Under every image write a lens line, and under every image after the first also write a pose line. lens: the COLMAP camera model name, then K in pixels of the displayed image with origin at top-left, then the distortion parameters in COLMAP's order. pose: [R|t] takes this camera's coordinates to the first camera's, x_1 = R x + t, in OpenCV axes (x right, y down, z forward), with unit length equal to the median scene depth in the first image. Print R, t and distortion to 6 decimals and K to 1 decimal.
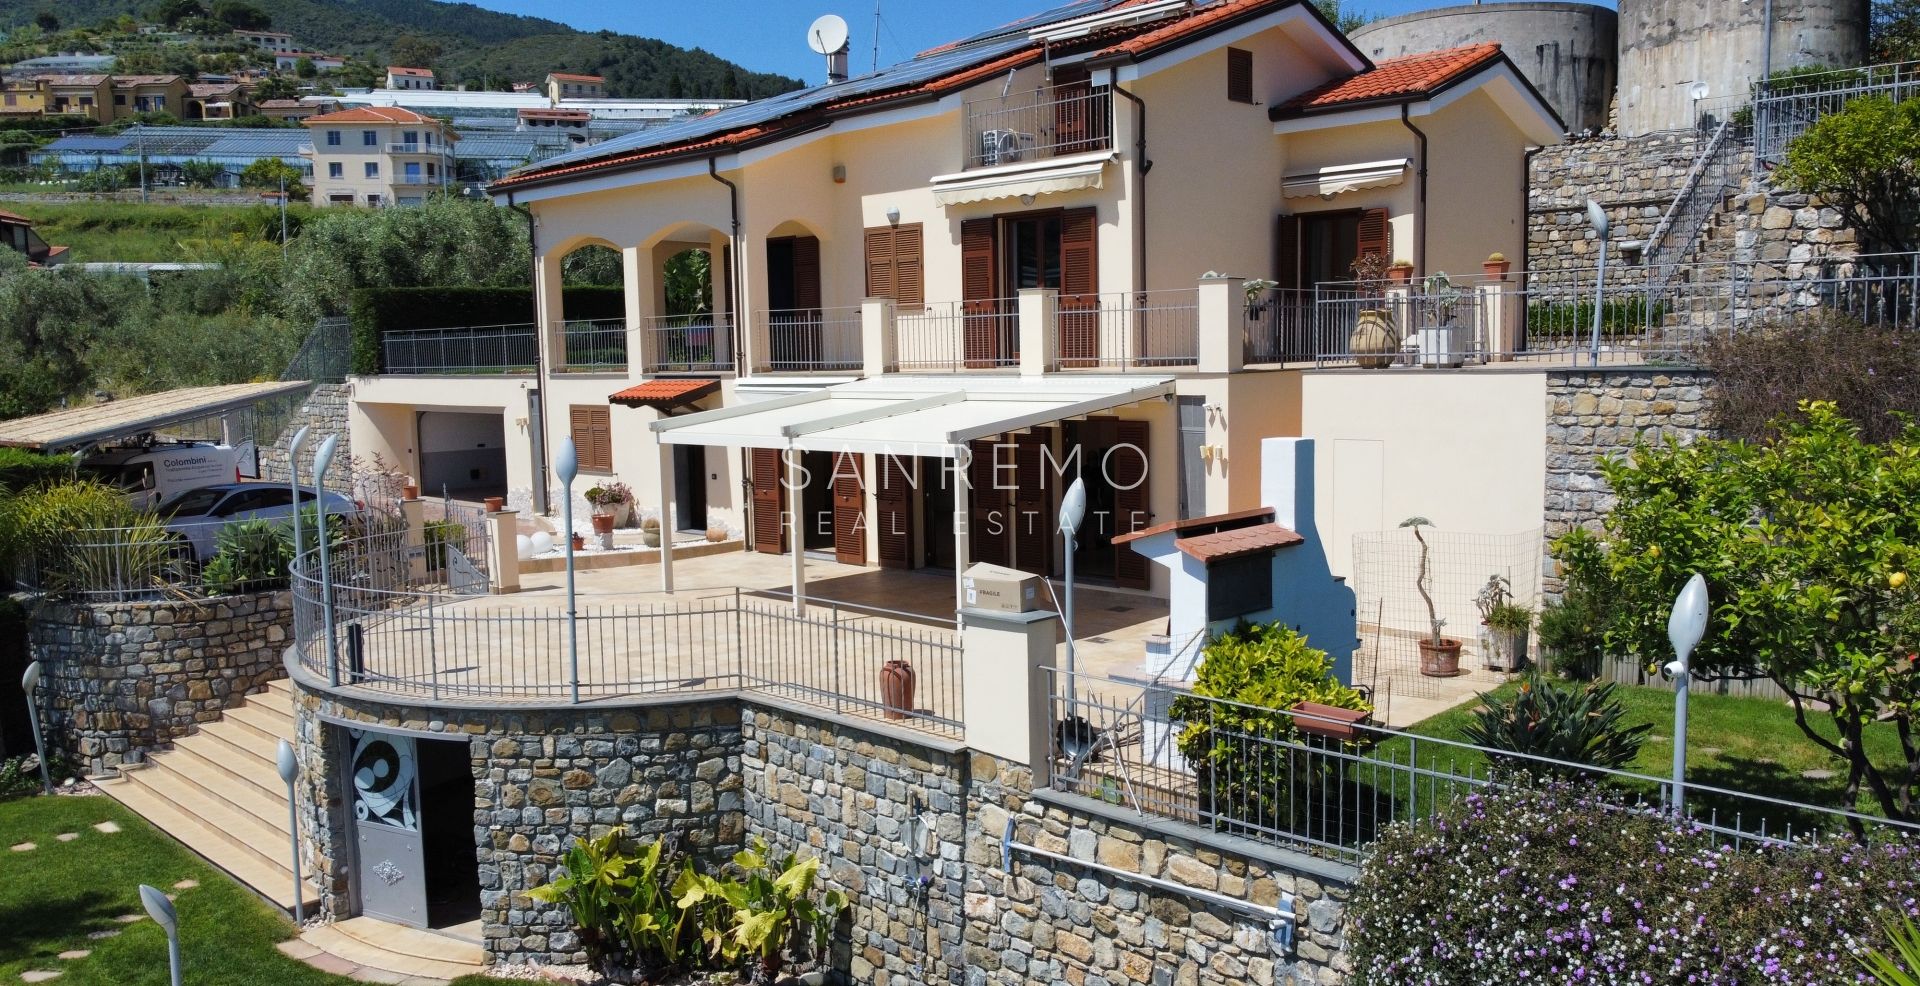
lens RADIAL K [[1452.7, 0, 958.1], [0, 1452.7, 500.1], [0, 0, 1]] dist [0.006624, -0.007447]
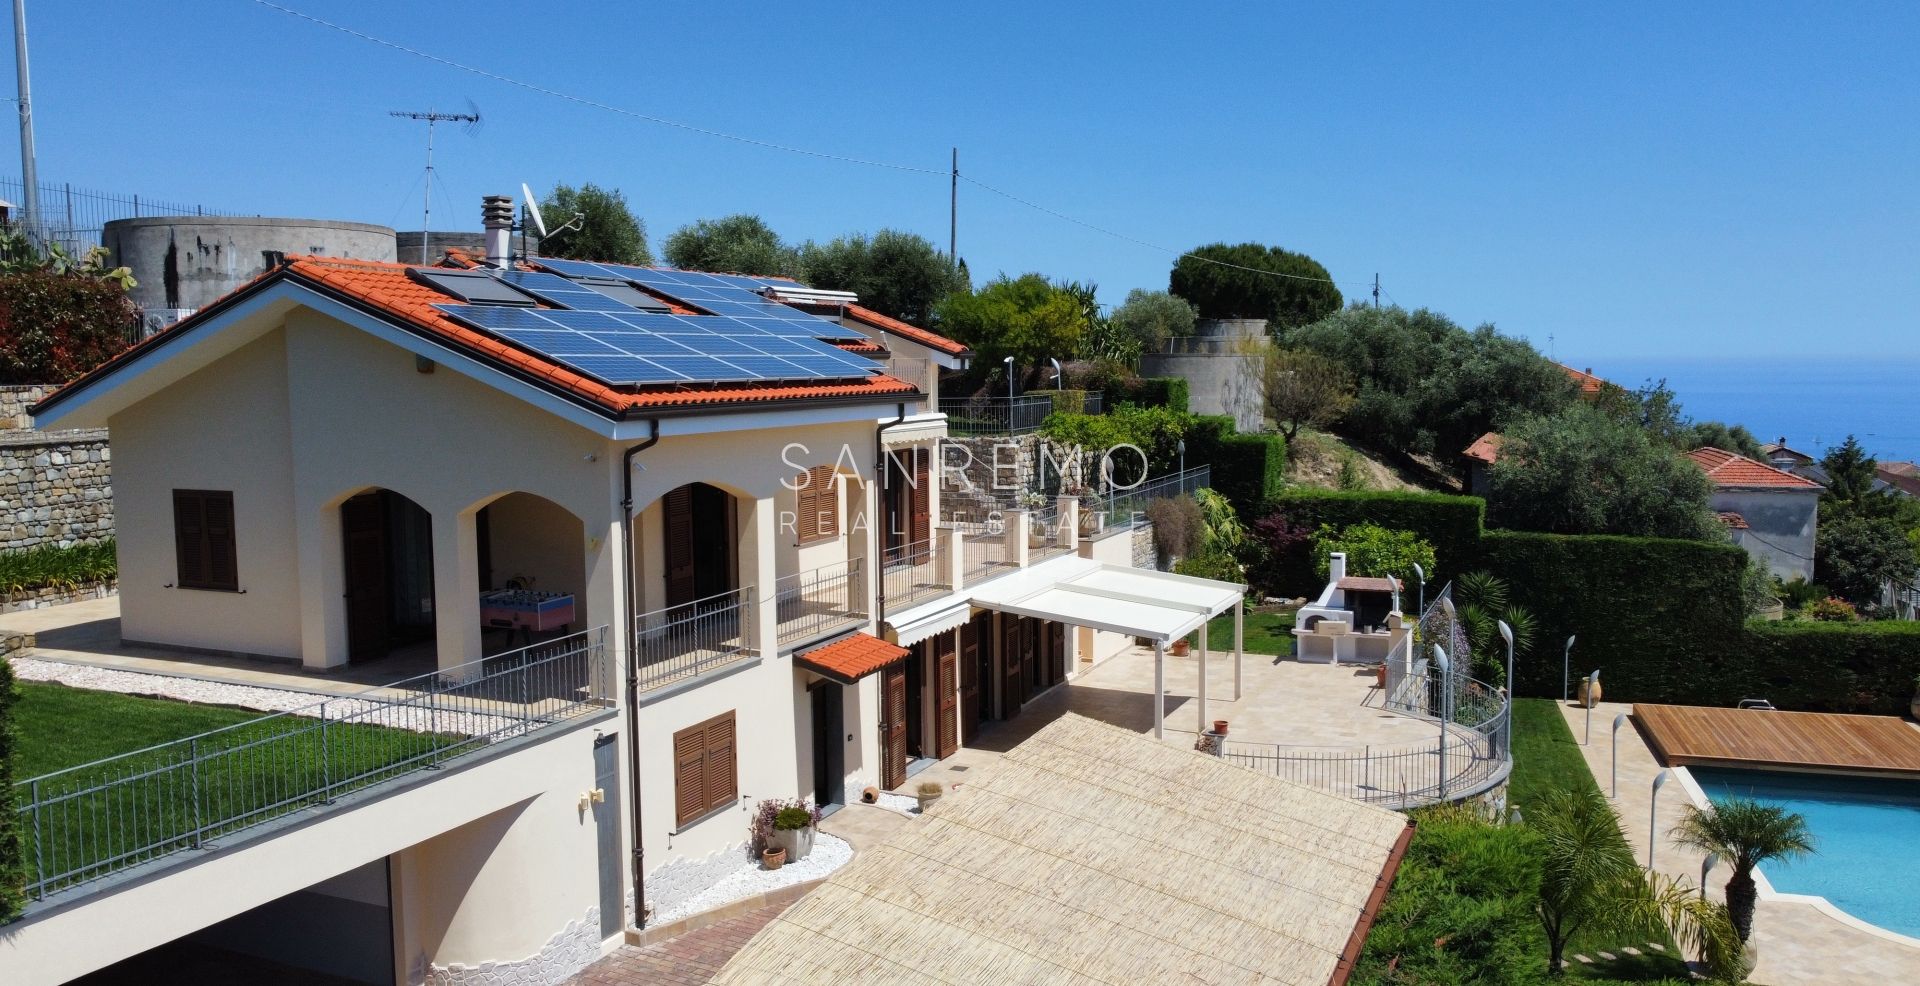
lens RADIAL K [[1452.7, 0, 958.1], [0, 1452.7, 500.1], [0, 0, 1]] dist [0.006624, -0.007447]
pose [[-0.332658, -0.068810, 0.940534, -1.695320], [0.112707, 0.987285, 0.112094, -0.421931], [-0.936288, 0.143294, -0.320673, 1.967475]]
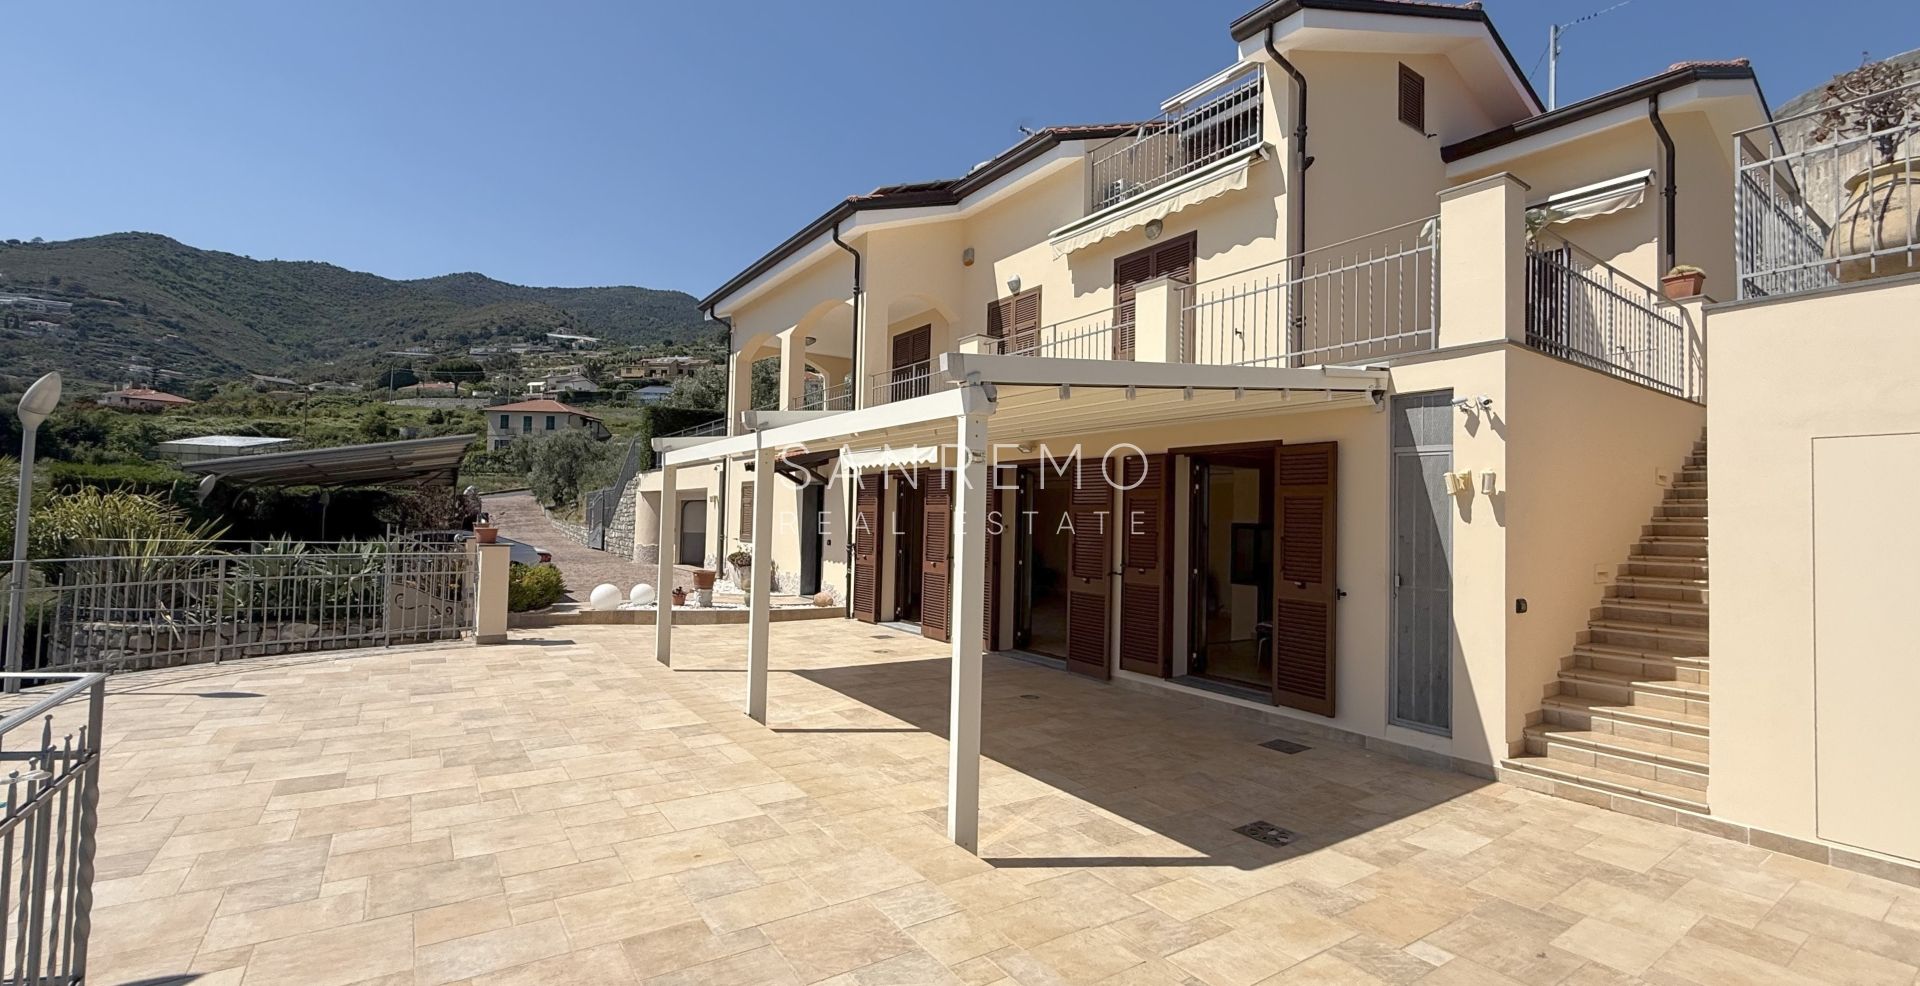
lens RADIAL K [[800.4, 0, 954.3], [0, 800.4, 496.4], [0, 0, 1]] dist [0.000511, 0.000449]
pose [[0.978691, 0.037789, -0.201831, 0.048259], [-0.064366, 0.989839, -0.126788, 0.028387], [0.194989, 0.137078, 0.971179, 0.761816]]
